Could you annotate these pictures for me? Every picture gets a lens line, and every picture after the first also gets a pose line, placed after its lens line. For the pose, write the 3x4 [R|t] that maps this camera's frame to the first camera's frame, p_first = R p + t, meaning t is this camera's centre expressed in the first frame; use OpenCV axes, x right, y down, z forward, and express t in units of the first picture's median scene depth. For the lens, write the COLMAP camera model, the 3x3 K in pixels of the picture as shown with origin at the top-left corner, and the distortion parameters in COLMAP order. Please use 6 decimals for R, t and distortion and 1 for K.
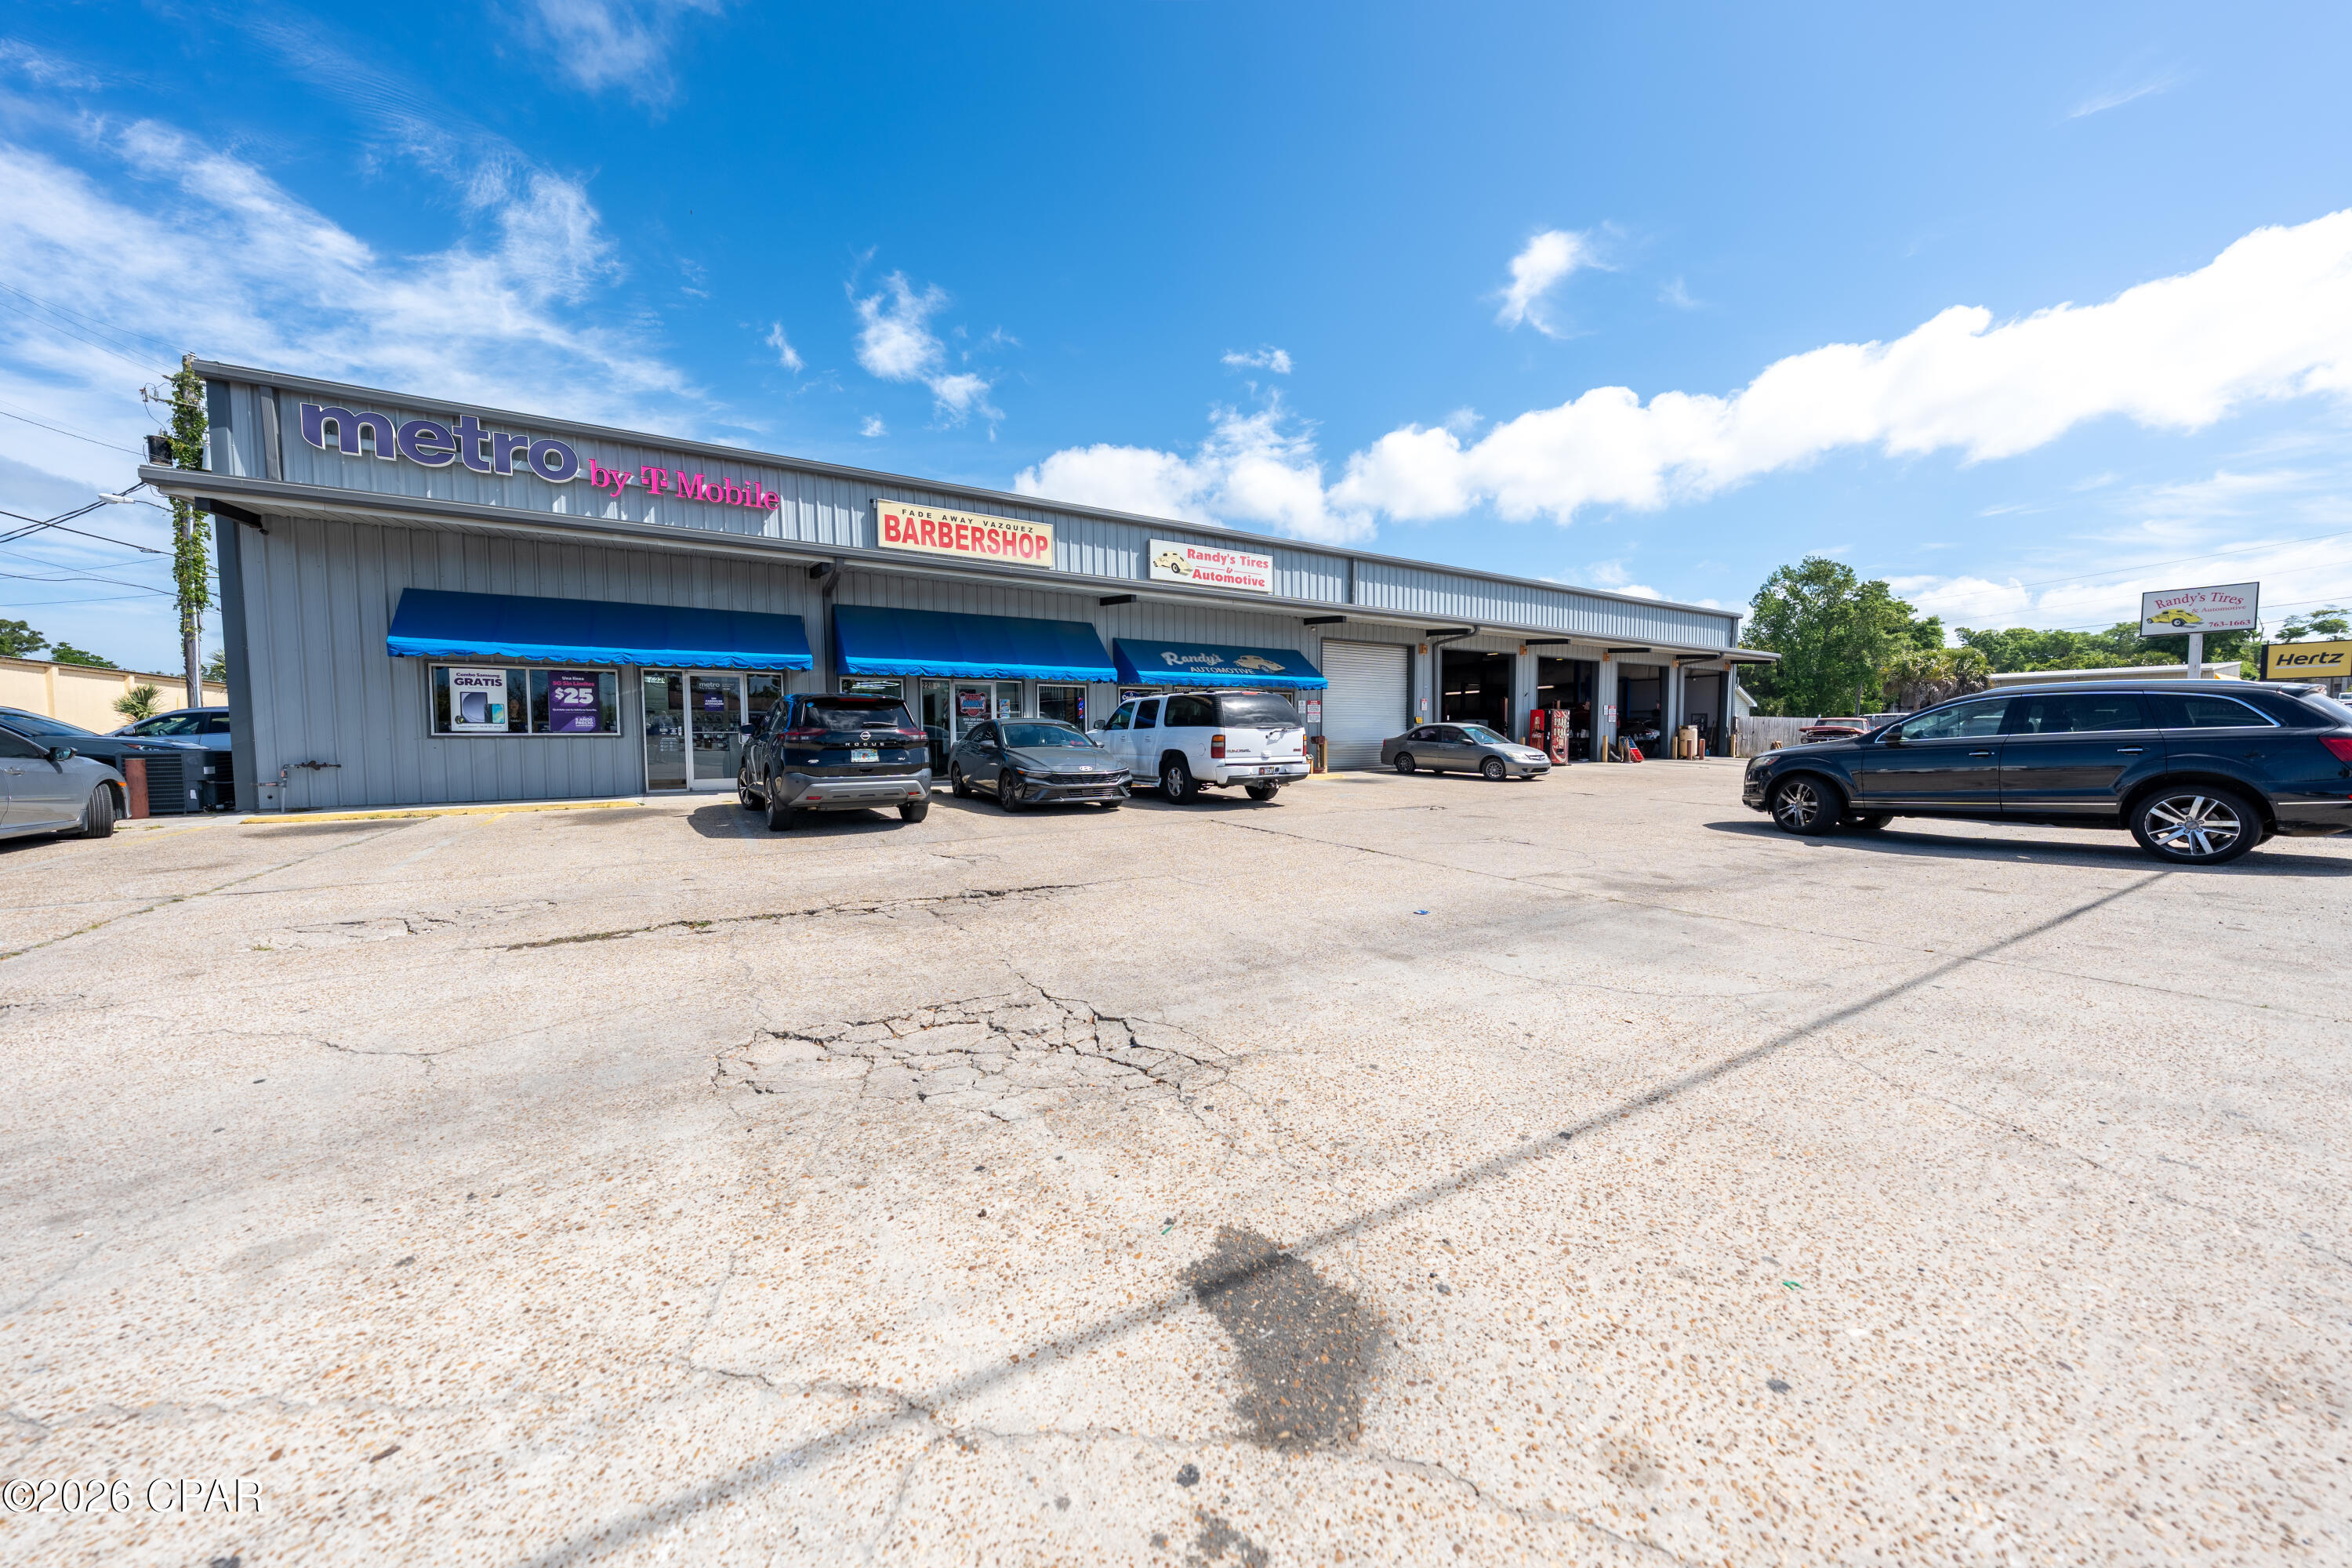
lens RADIAL K [[797.7, 0, 1180.5], [0, 797.7, 773.9], [0, 0, 1]] dist [-0.000977, 0.000392]
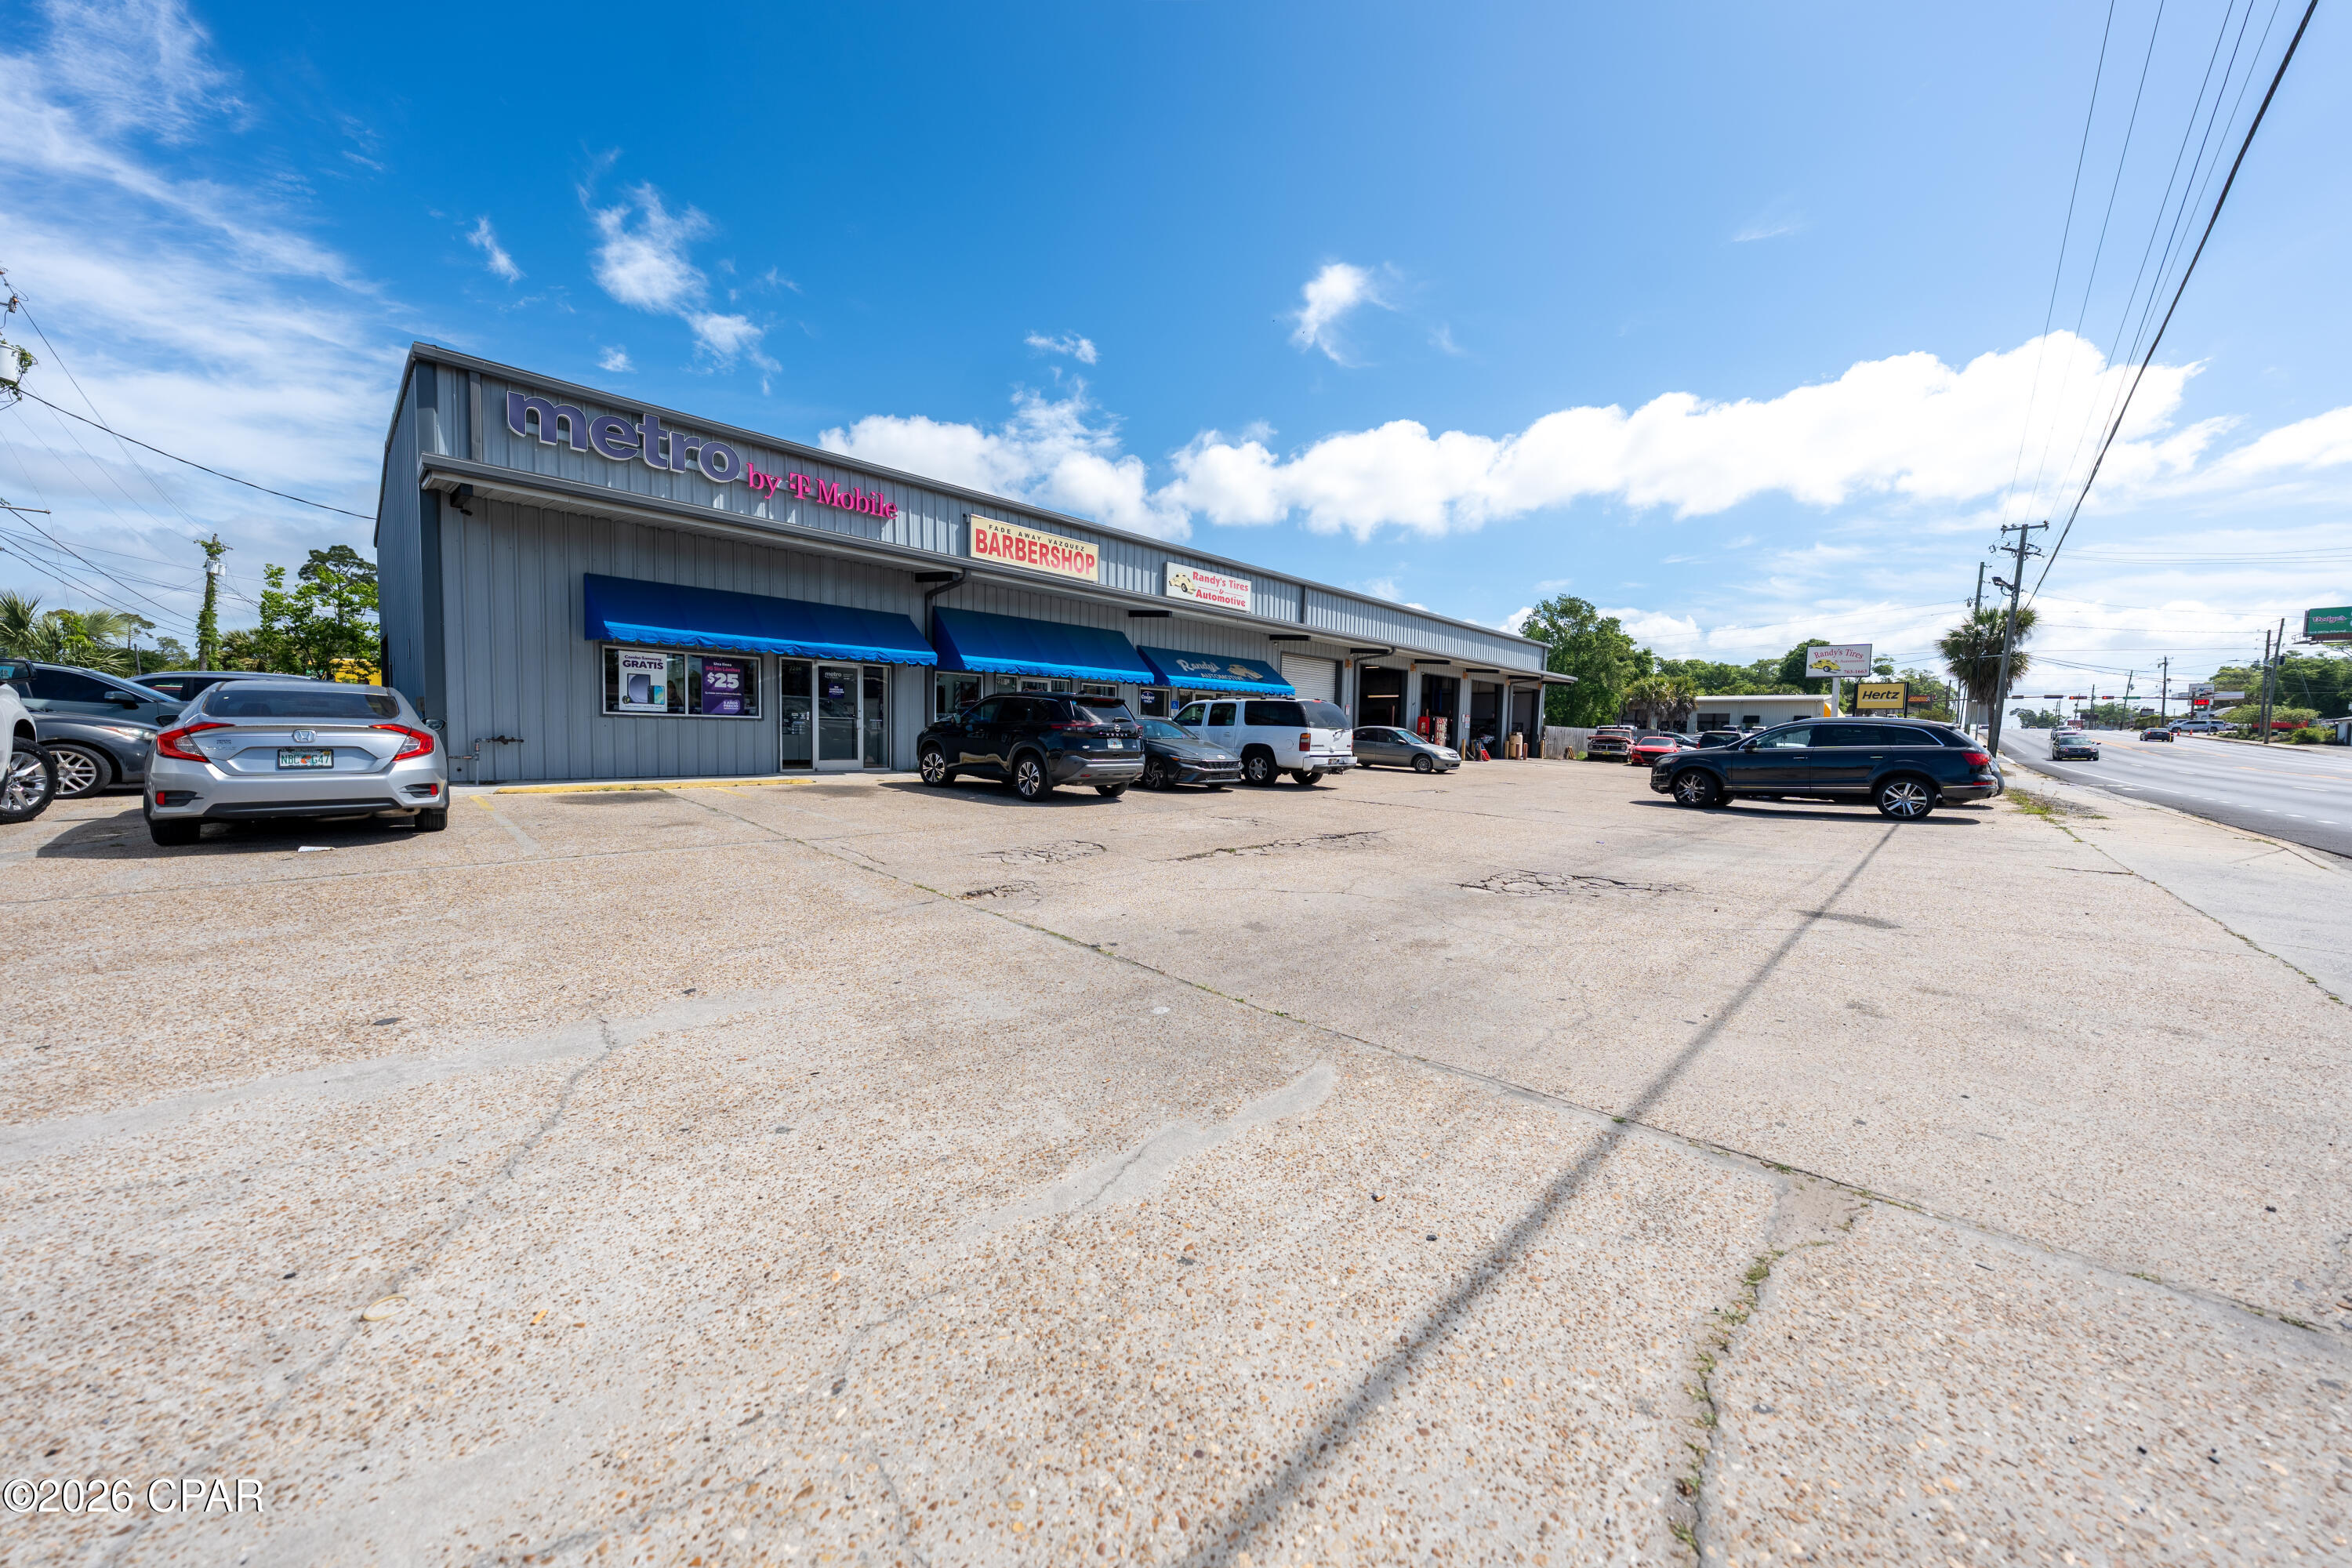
lens RADIAL K [[798.5, 0, 1176.0], [0, 798.5, 784.0], [0, 0, 1]] dist [-0.000433, 0.000421]
pose [[0.970497, 0.011375, 0.240845, -0.348277], [-0.016242, 0.999702, 0.018232, 0.010218], [-0.240566, -0.021606, 0.970392, -0.163777]]
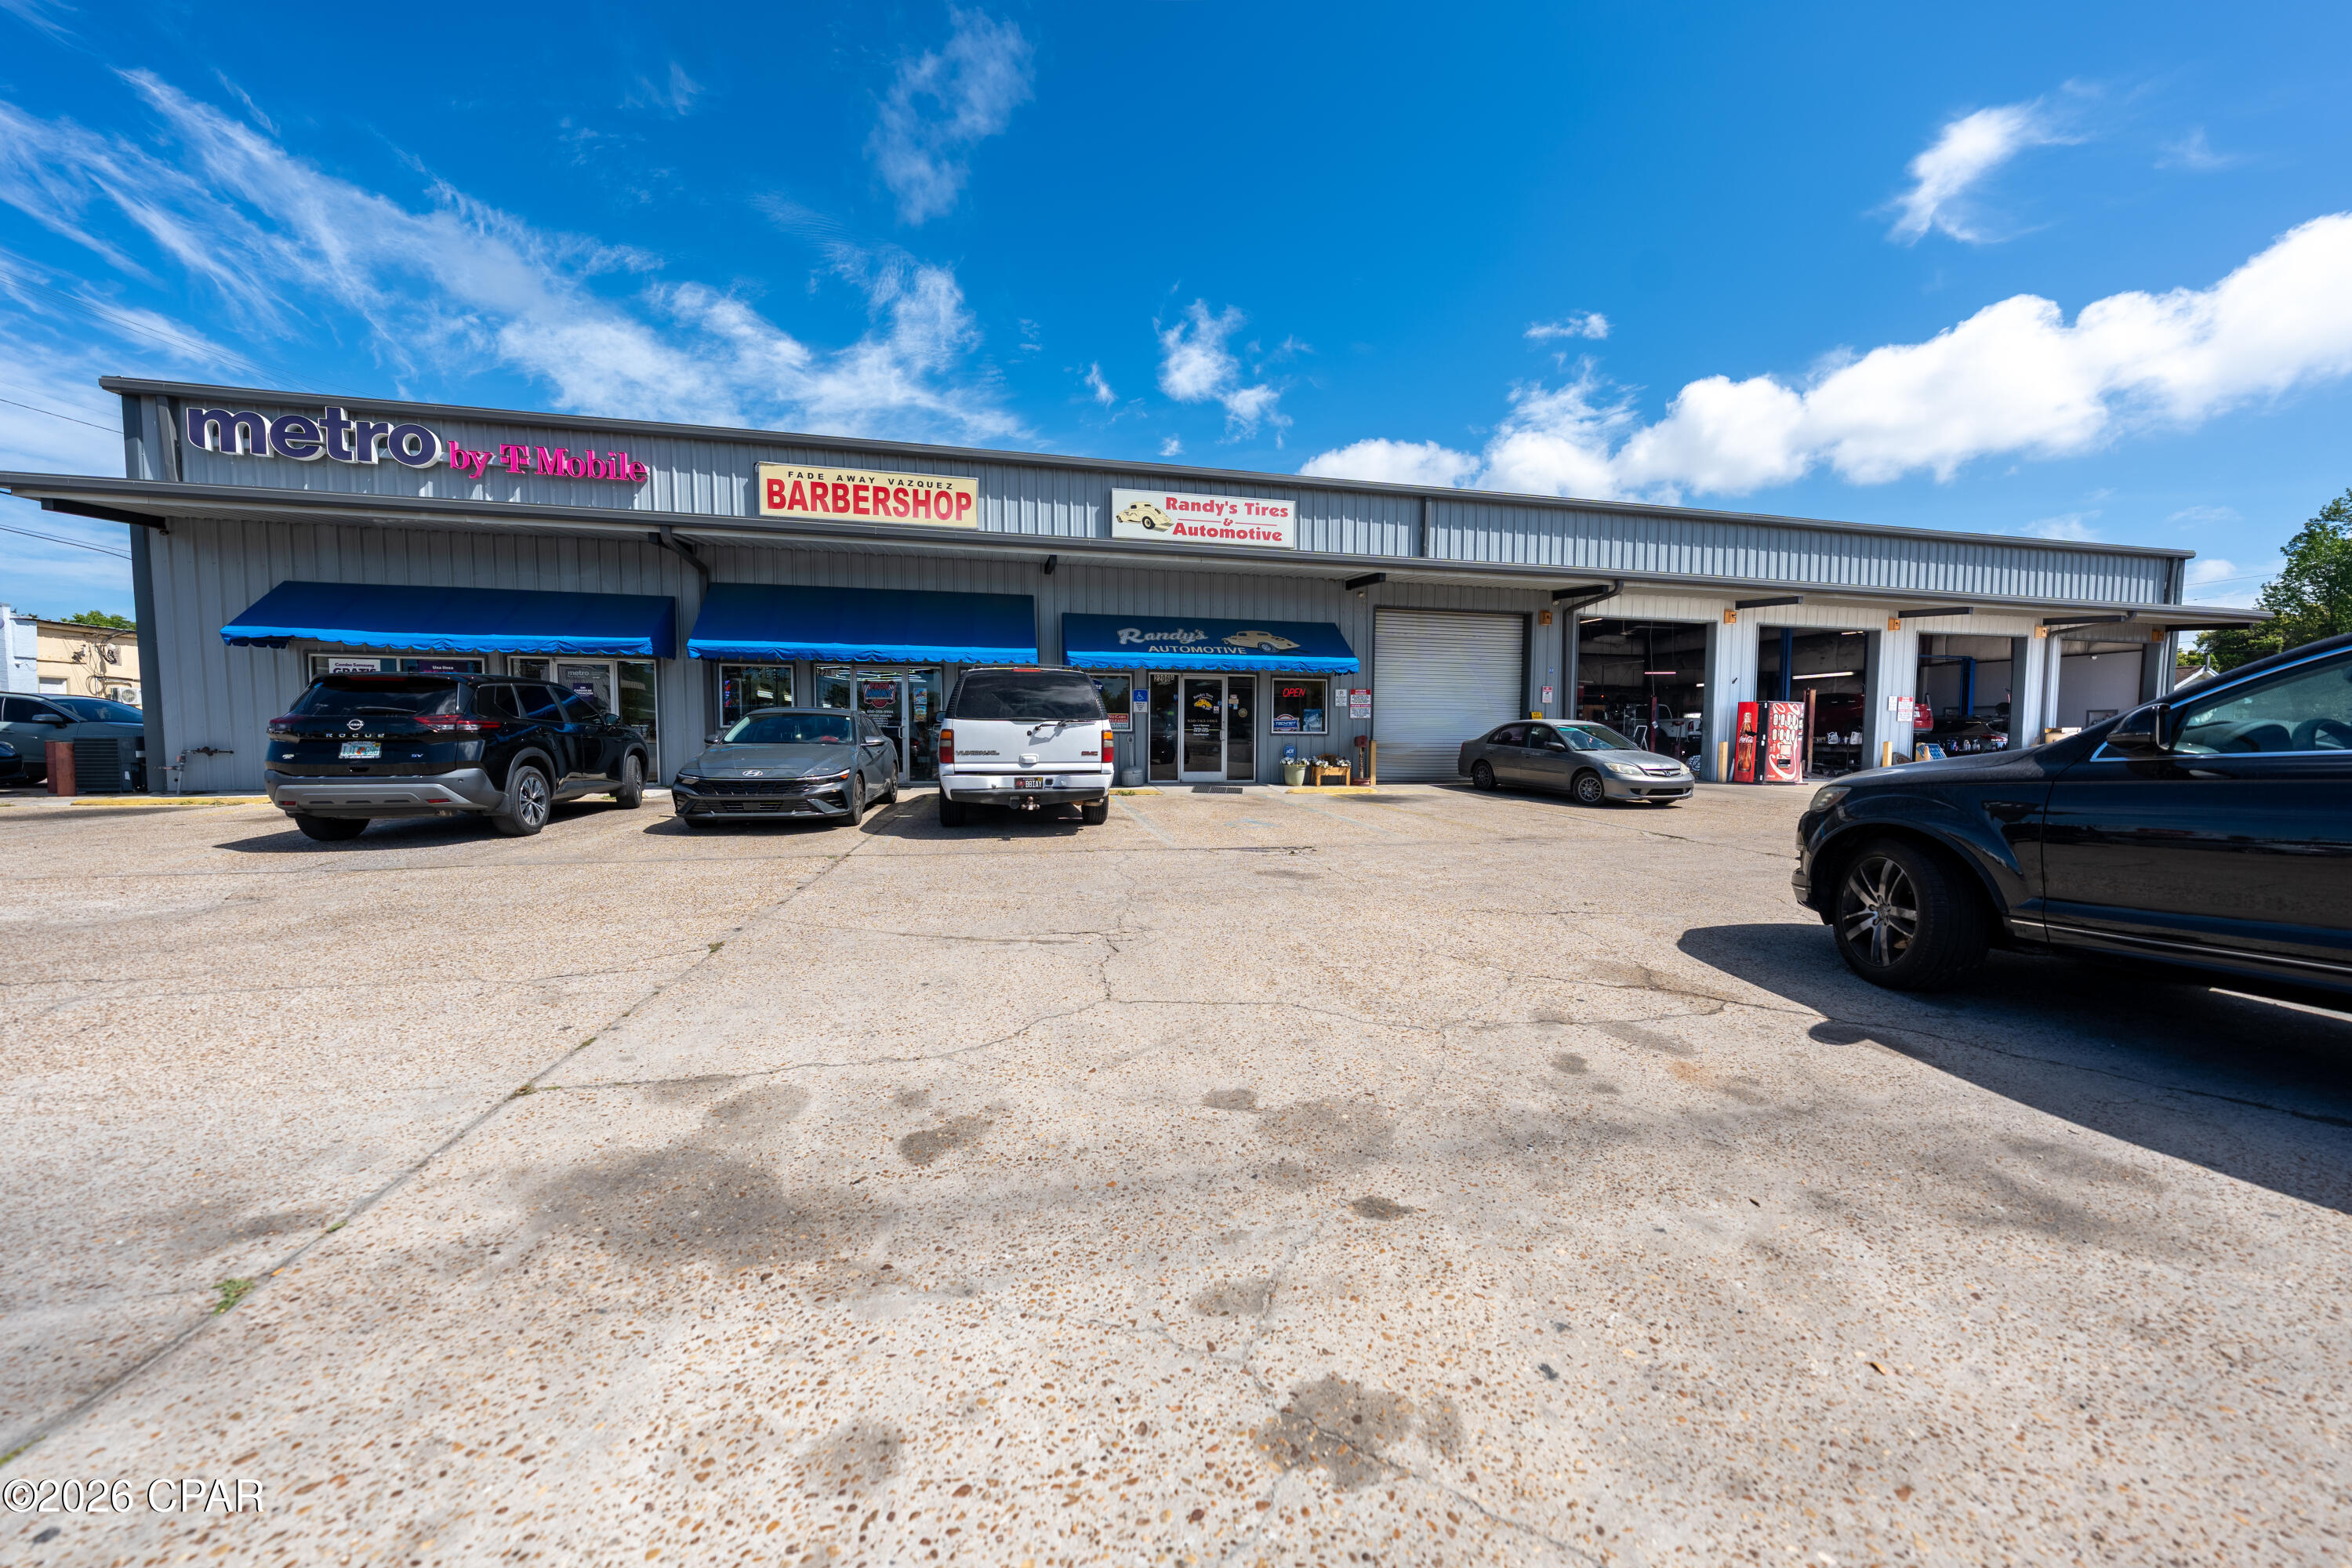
lens RADIAL K [[797.7, 0, 1180.5], [0, 797.7, 773.9], [0, 0, 1]] dist [-0.000977, 0.000392]
pose [[0.943294, 0.025822, -0.330952, 0.344857], [-0.026281, 0.999650, 0.003087, -0.013000], [0.330916, 0.005785, 0.943643, 0.306852]]
